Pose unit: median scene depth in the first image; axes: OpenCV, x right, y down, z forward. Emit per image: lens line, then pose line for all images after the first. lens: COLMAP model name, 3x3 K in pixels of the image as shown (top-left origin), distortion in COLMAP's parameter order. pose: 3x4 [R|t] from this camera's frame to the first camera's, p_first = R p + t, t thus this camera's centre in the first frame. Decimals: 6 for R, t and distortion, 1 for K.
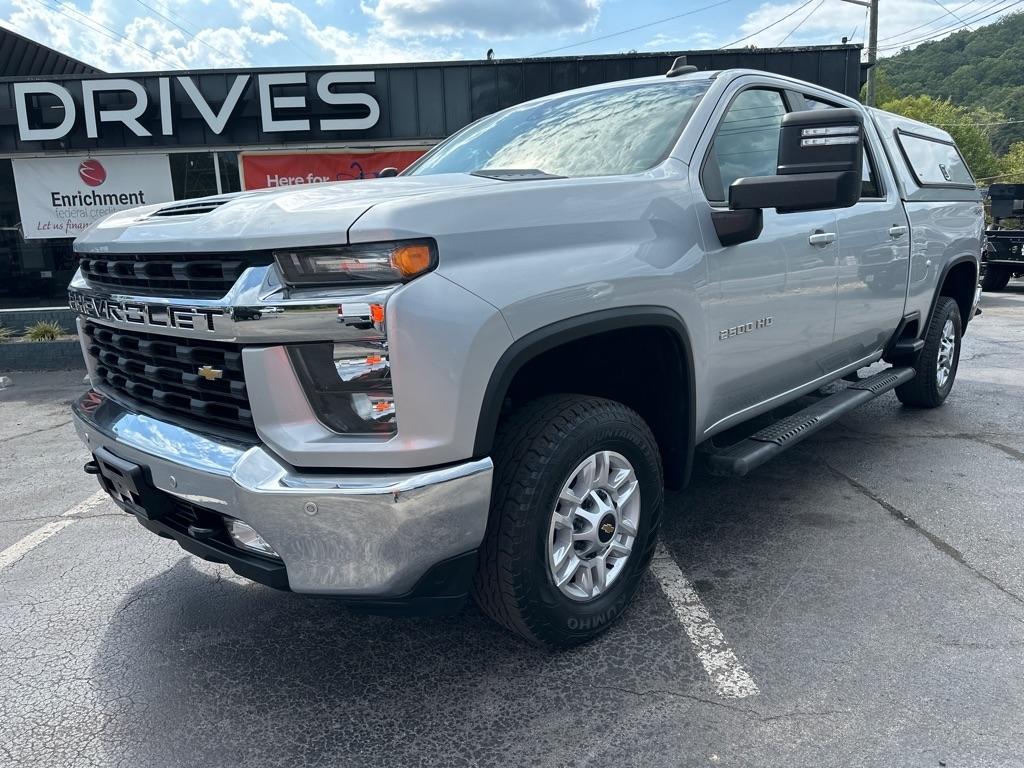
lens RADIAL K [[710.5, 0, 504.7], [0, 710.5, 392.3], [0, 0, 1]] dist [0.027622, -0.035020]
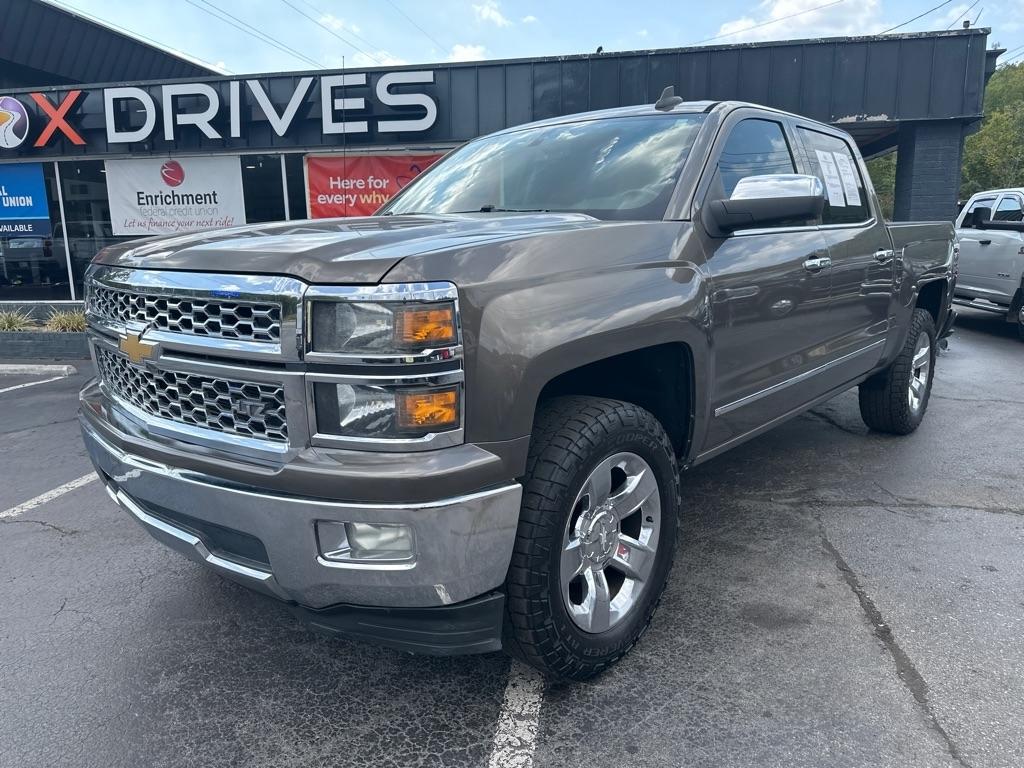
lens RADIAL K [[710.5, 0, 503.3], [0, 710.5, 394.4], [0, 0, 1]] dist [0.027622, -0.035020]
pose [[0.982046, 0.060684, -0.178617, 0.111055], [-0.060453, 0.998148, 0.006743, -0.022105], [0.178695, 0.004176, 0.983896, 0.061756]]
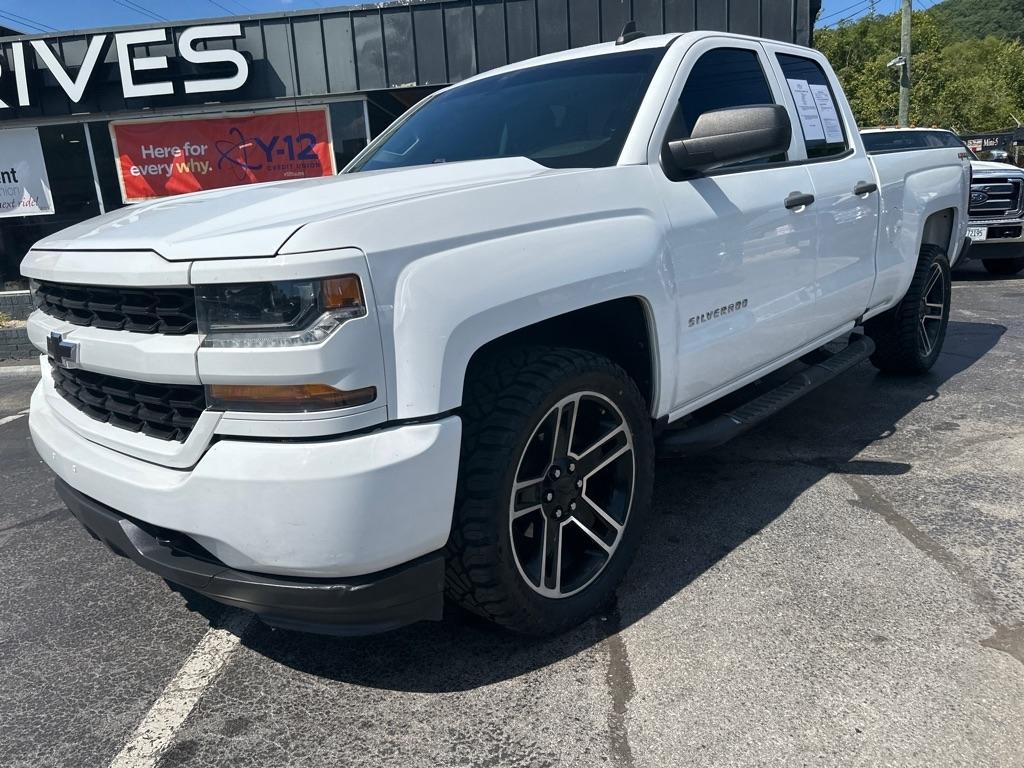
lens RADIAL K [[710.5, 0, 494.9], [0, 710.5, 384.4], [0, 0, 1]] dist [0.027622, -0.035020]
pose [[0.996569, -0.008647, -0.082315, 0.201358], [0.011442, 0.999372, 0.033535, -0.026979], [0.081973, -0.034362, 0.996042, 0.125476]]
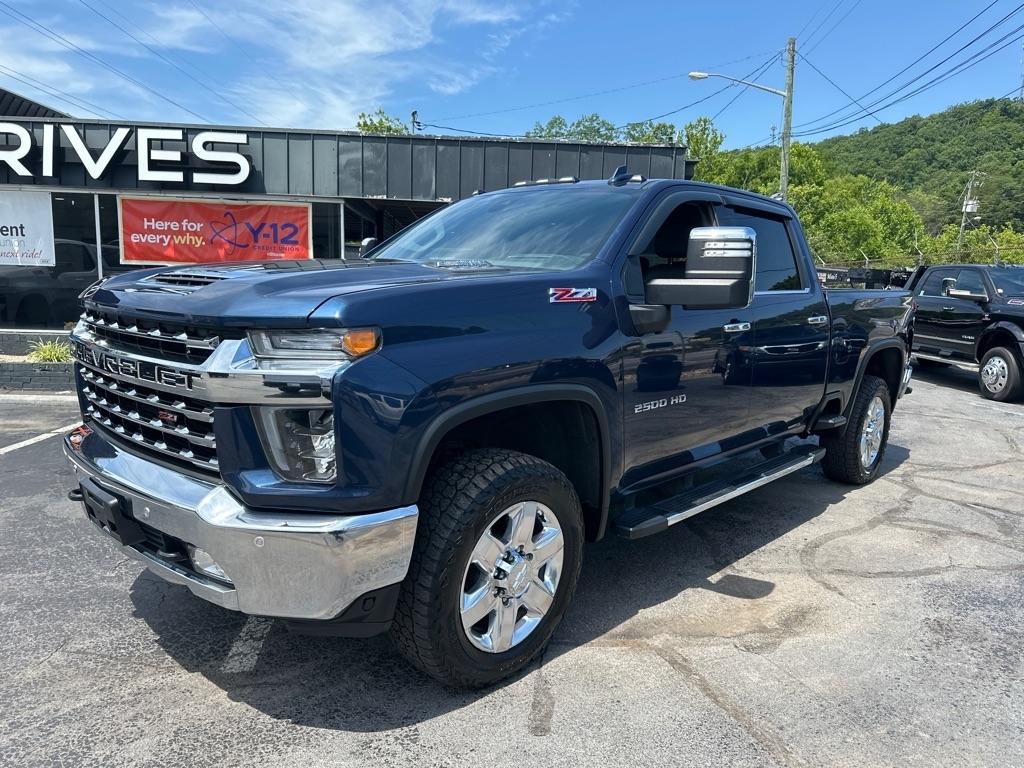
lens RADIAL K [[710.5, 0, 510.9], [0, 710.5, 385.7], [0, 0, 1]] dist [0.027622, -0.035020]
pose [[0.996627, 0.058645, 0.057408, 0.181837], [-0.054670, 0.996150, -0.068531, -0.009869], [-0.061206, 0.065161, 0.995996, -0.095333]]
